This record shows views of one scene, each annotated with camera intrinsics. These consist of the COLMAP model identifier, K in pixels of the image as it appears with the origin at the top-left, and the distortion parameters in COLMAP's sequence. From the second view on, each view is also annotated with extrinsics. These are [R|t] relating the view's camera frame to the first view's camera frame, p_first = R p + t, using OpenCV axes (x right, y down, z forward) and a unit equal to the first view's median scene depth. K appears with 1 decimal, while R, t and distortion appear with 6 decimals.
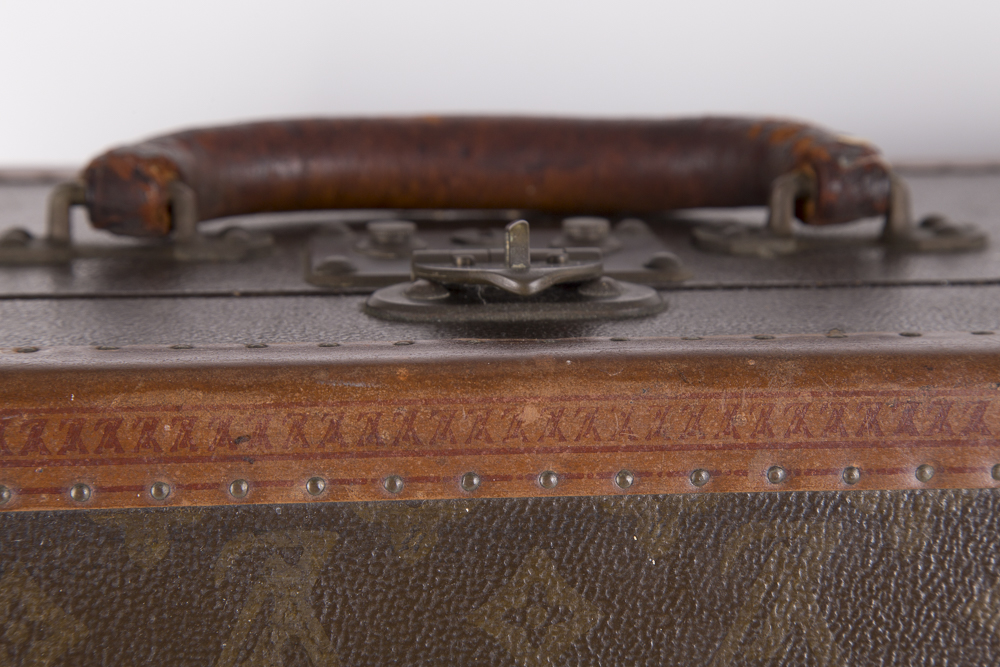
lens RADIAL K [[2456.6, 0, 500.0], [0, 2456.6, 333.5], [0, 0, 1]] dist [0.385914, 0.484675]
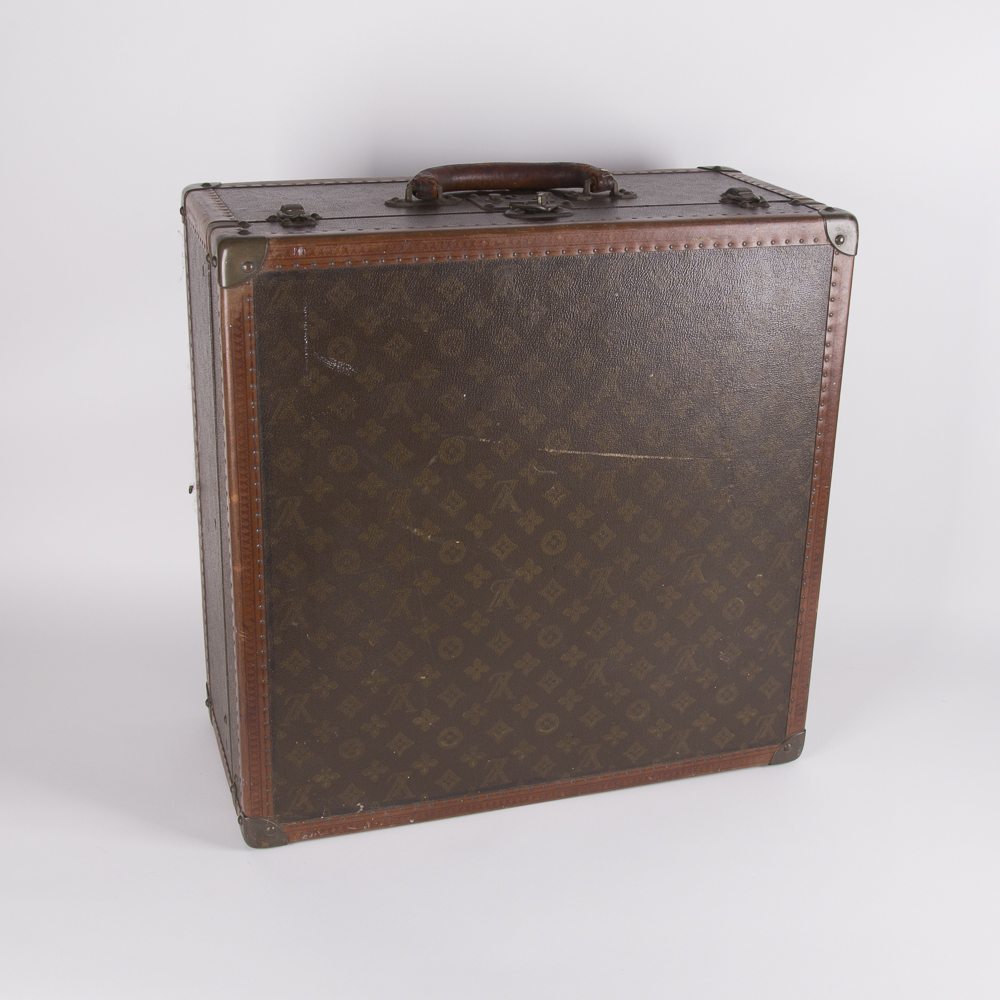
lens RADIAL K [[1496.9, 0, 500.0], [0, 1496.9, 500.0], [0, 0, 1]] dist [-0.172627, 0.017622]
pose [[0.976813, -0.063078, 0.204590, -0.545567], [0.026945, 0.984234, 0.174806, 0.021354], [-0.212391, -0.165240, 0.963112, -1.344267]]
